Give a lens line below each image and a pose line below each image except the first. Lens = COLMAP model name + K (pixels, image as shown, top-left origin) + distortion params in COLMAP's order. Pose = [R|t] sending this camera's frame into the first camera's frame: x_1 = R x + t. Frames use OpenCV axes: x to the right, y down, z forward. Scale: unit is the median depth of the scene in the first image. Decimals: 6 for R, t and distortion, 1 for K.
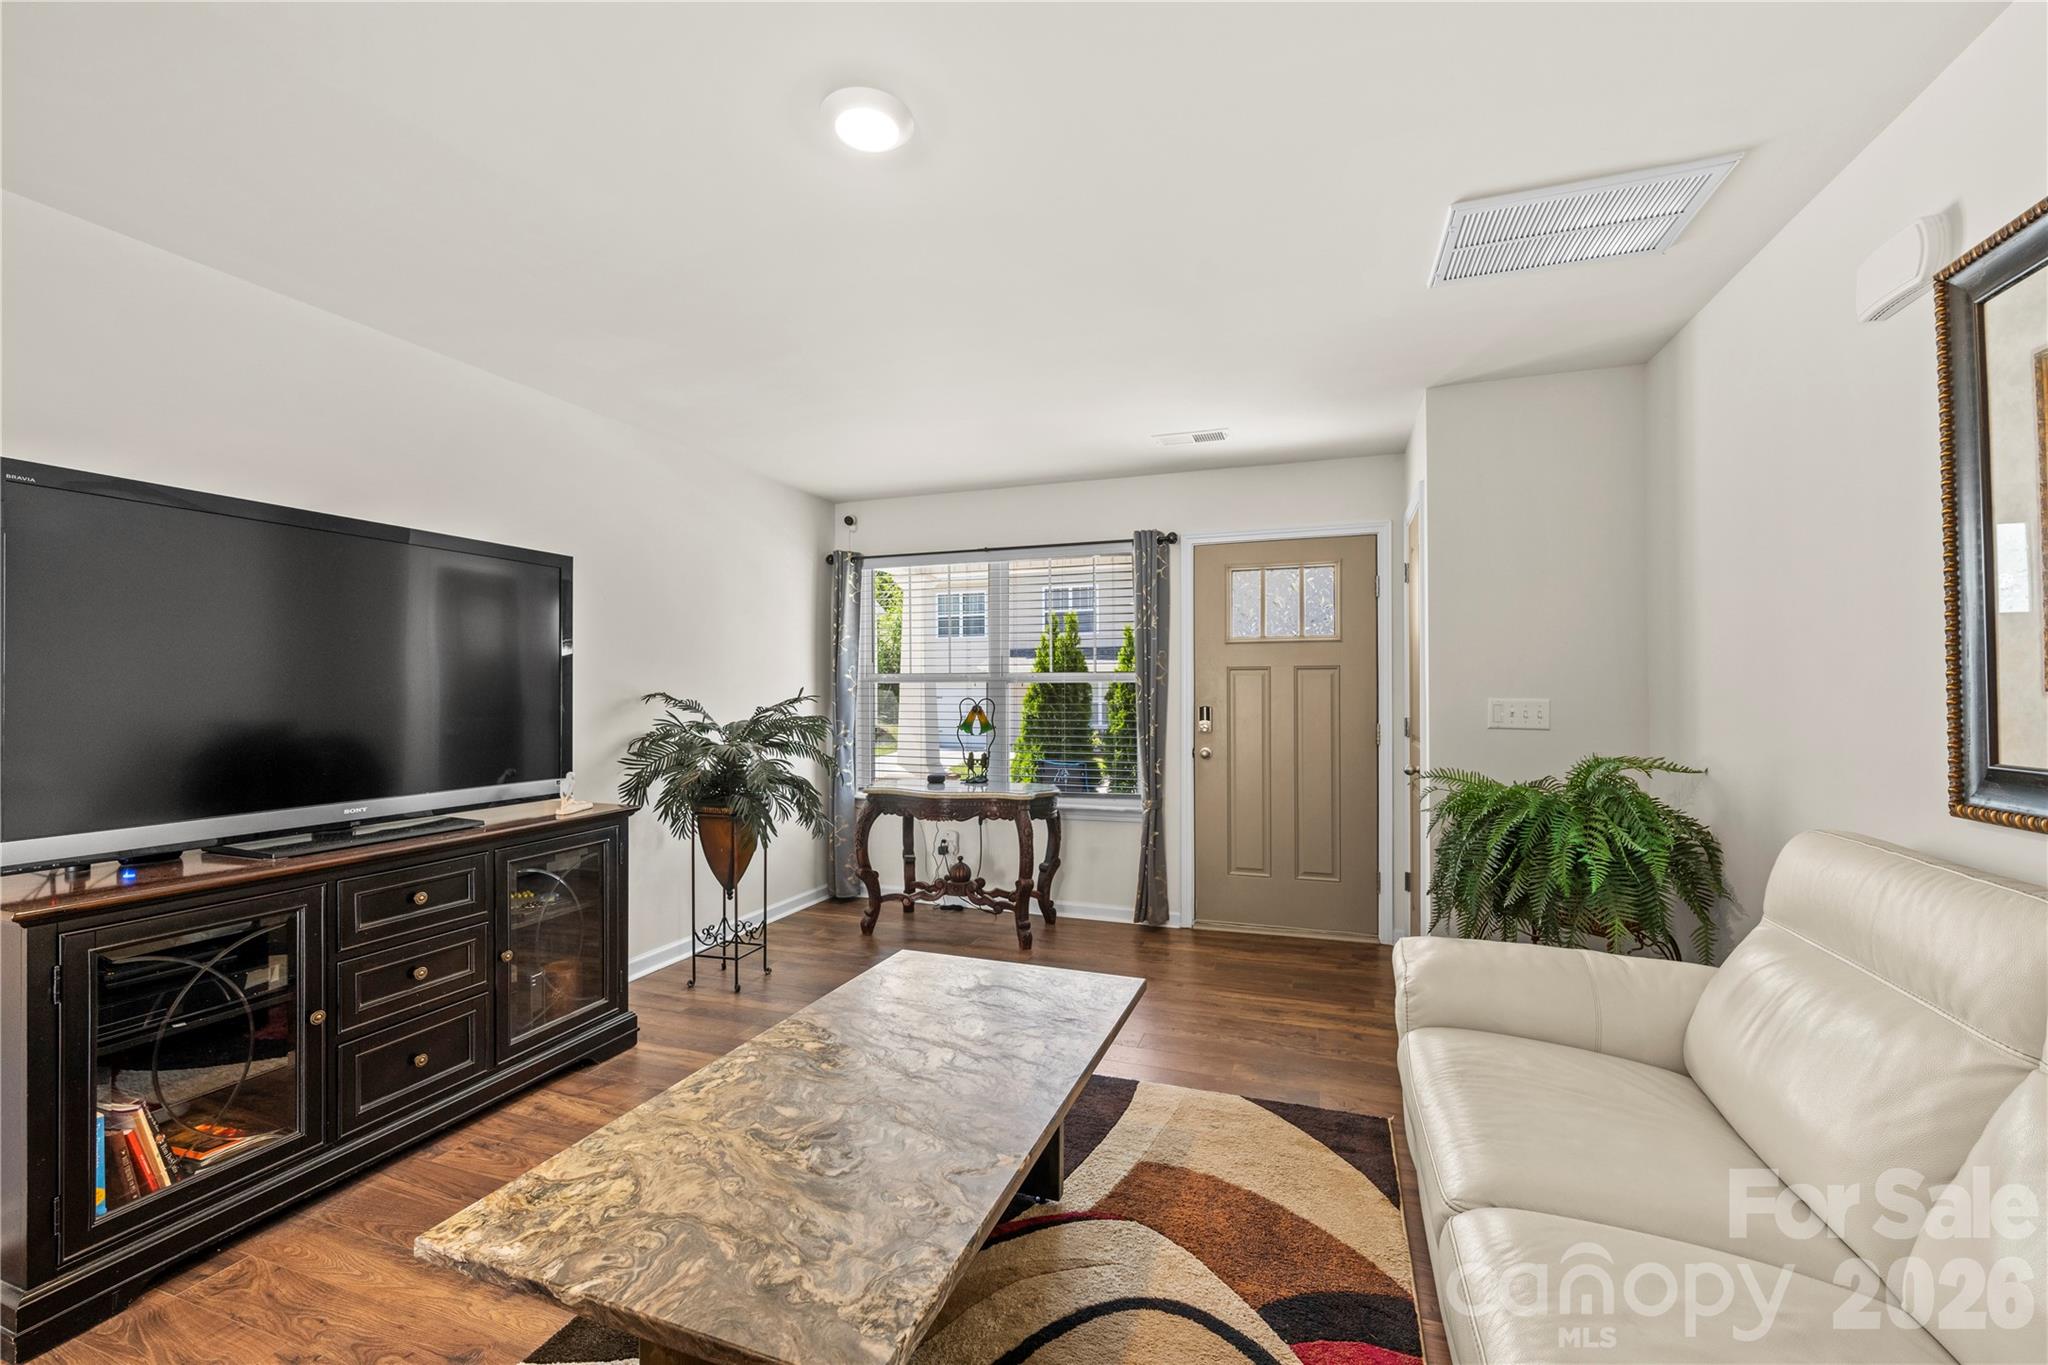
lens RADIAL K [[837.1, 0, 1052.8], [0, 837.1, 692.8], [0, 0, 1]] dist [0.001175, -0.000539]
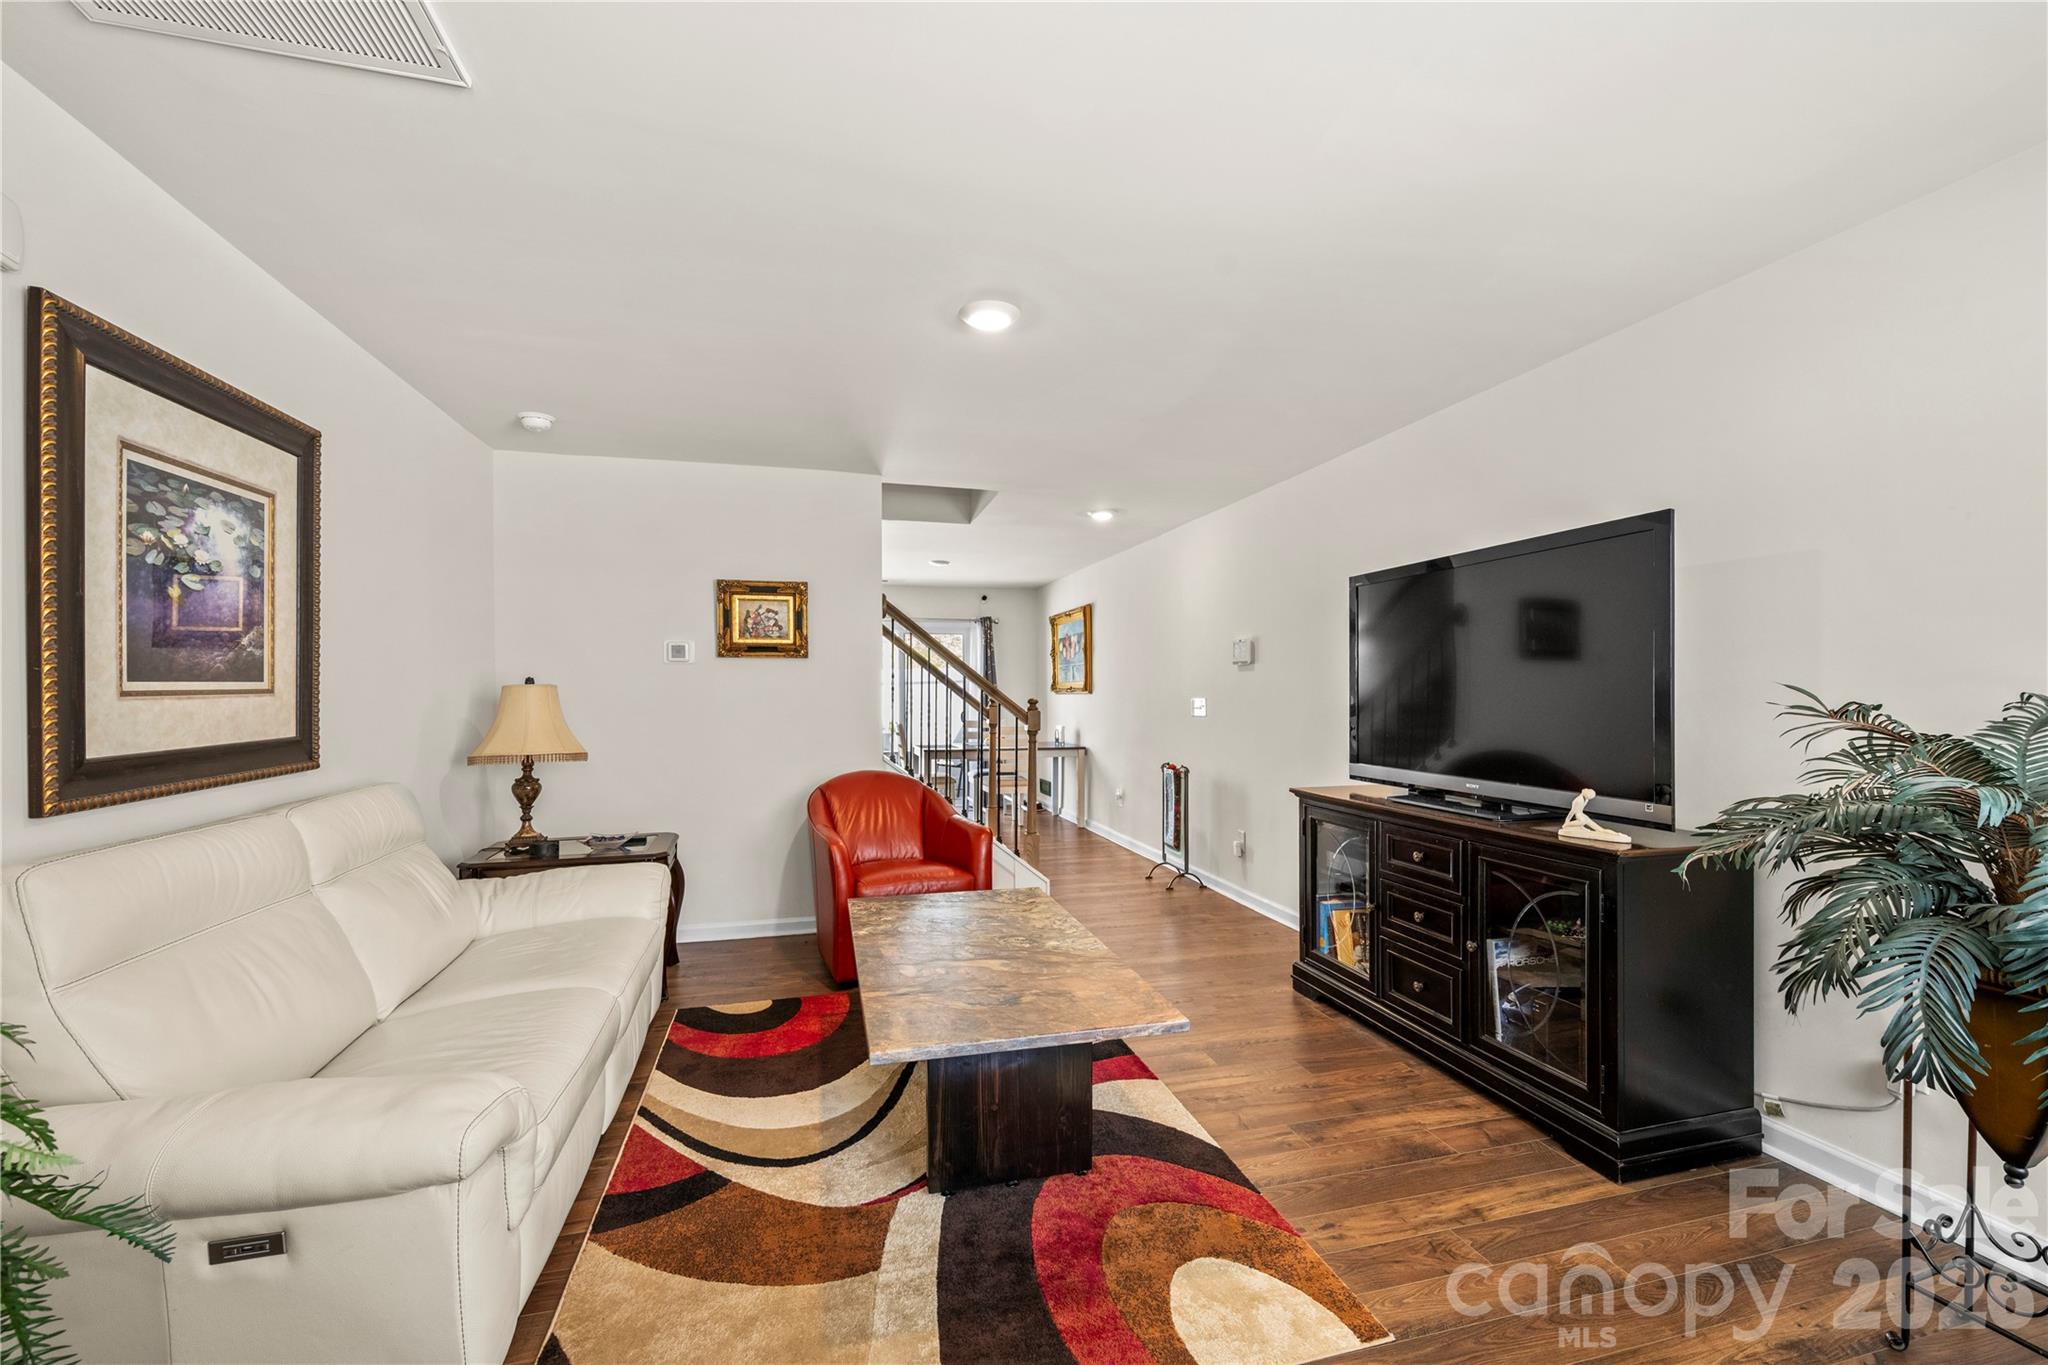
lens RADIAL K [[837.1, 0, 1009.5], [0, 837.1, 687.4], [0, 0, 1]] dist [0.001175, -0.000539]
pose [[-0.846894, 0.001903, -0.531759, 0.235016], [0.002104, 0.999998, 0.000228, -0.004505], [0.531758, -0.000926, -0.846896, 0.962892]]
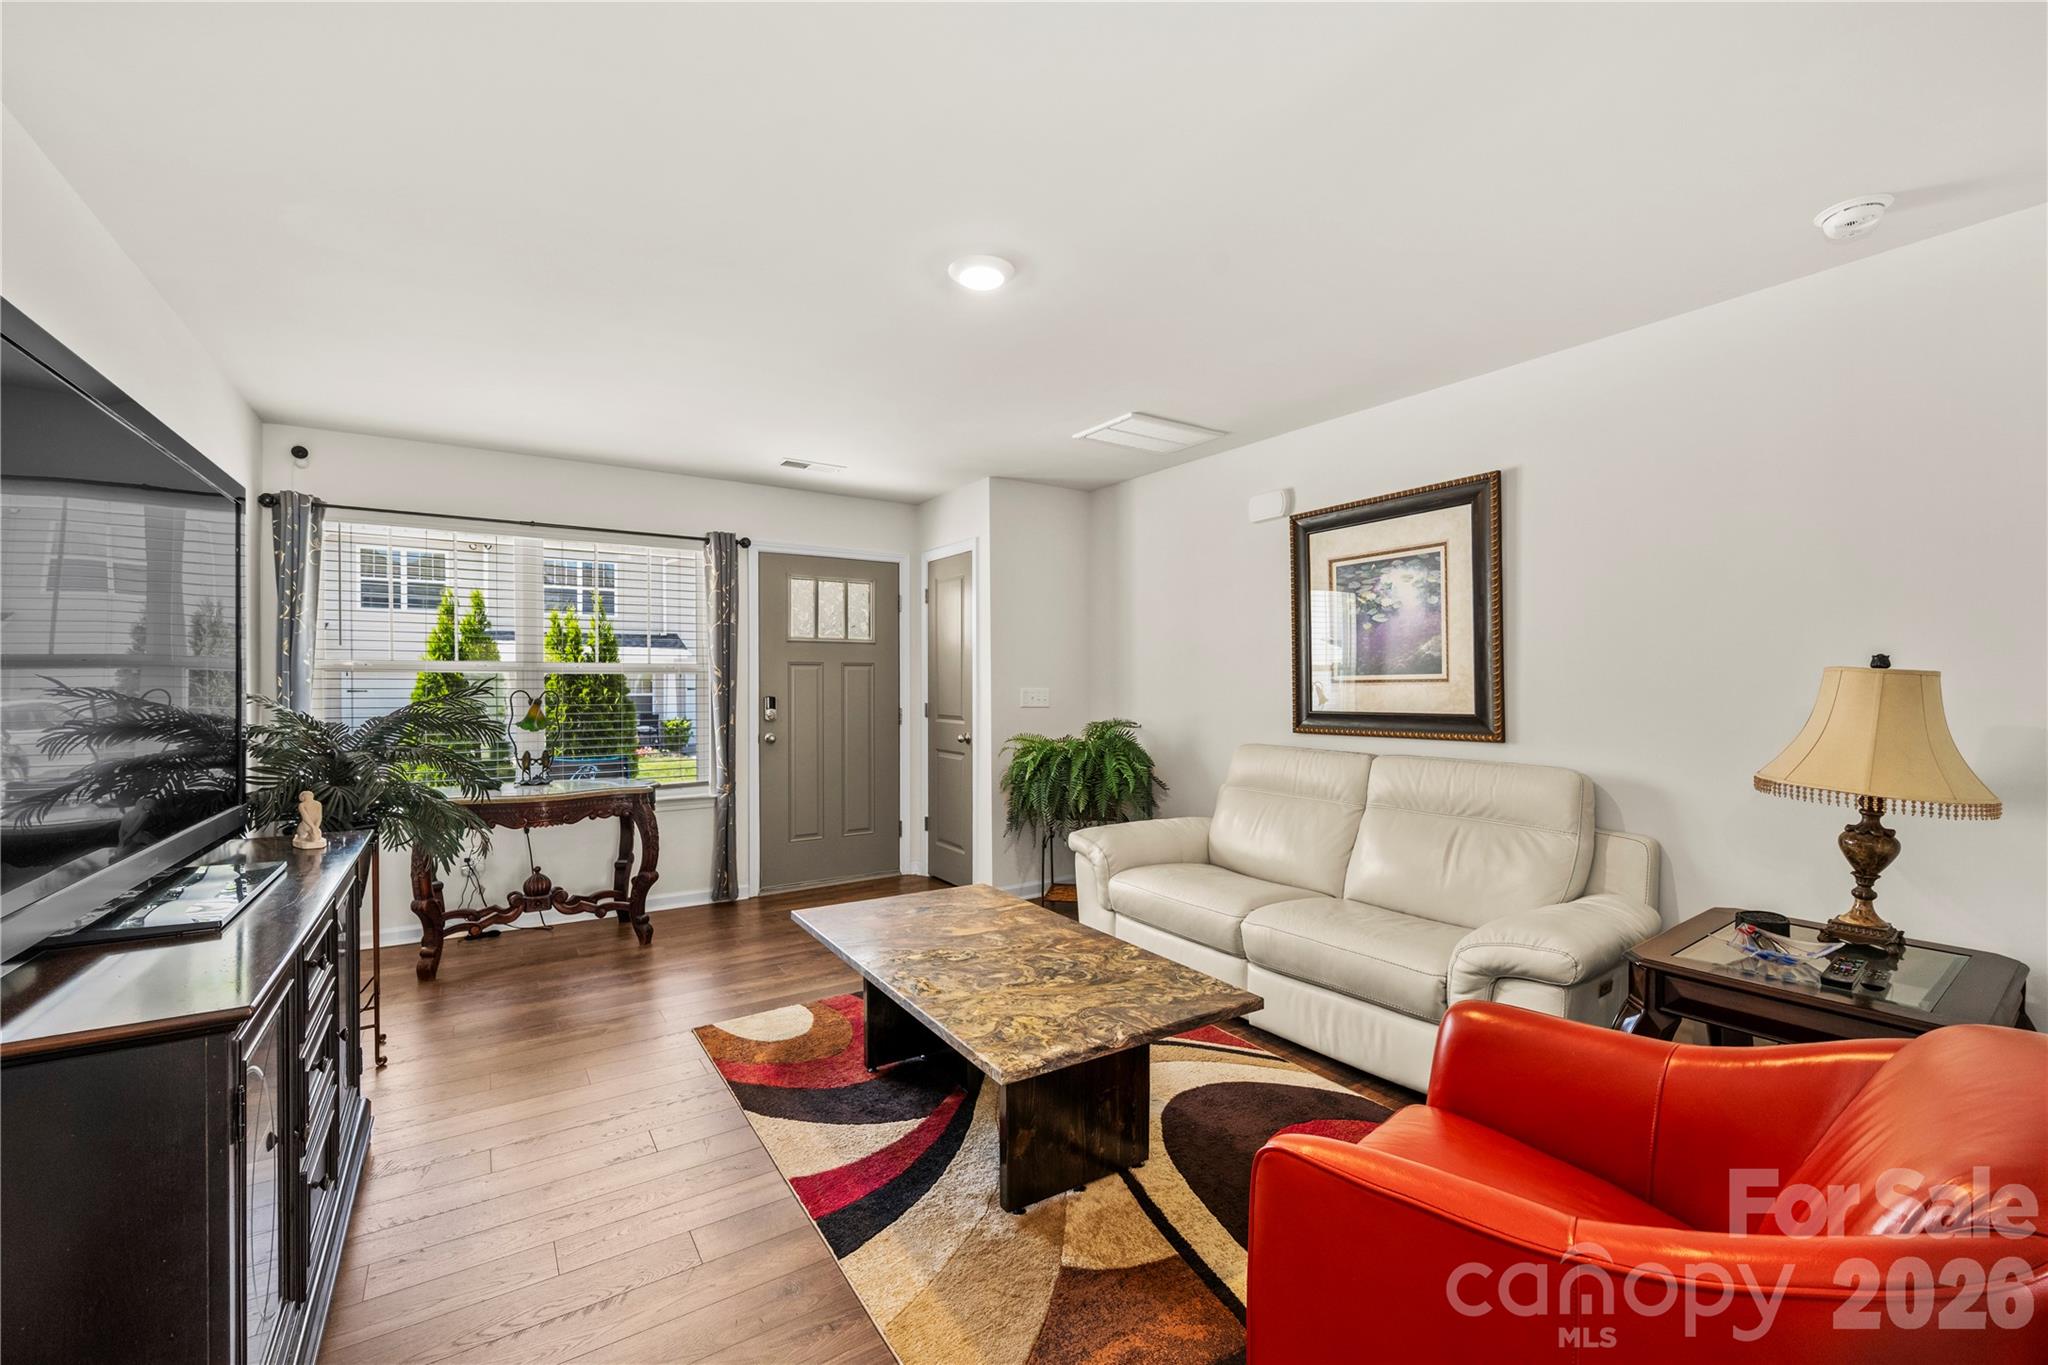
lens RADIAL K [[837.1, 0, 1042.9], [0, 837.1, 690.8], [0, 0, 1]] dist [0.001175, -0.000539]
pose [[0.604218, -0.005358, 0.796801, -0.531162], [0.000649, 0.999980, 0.006232, 0.001891], [-0.796818, -0.003248, 0.604210, 0.029689]]
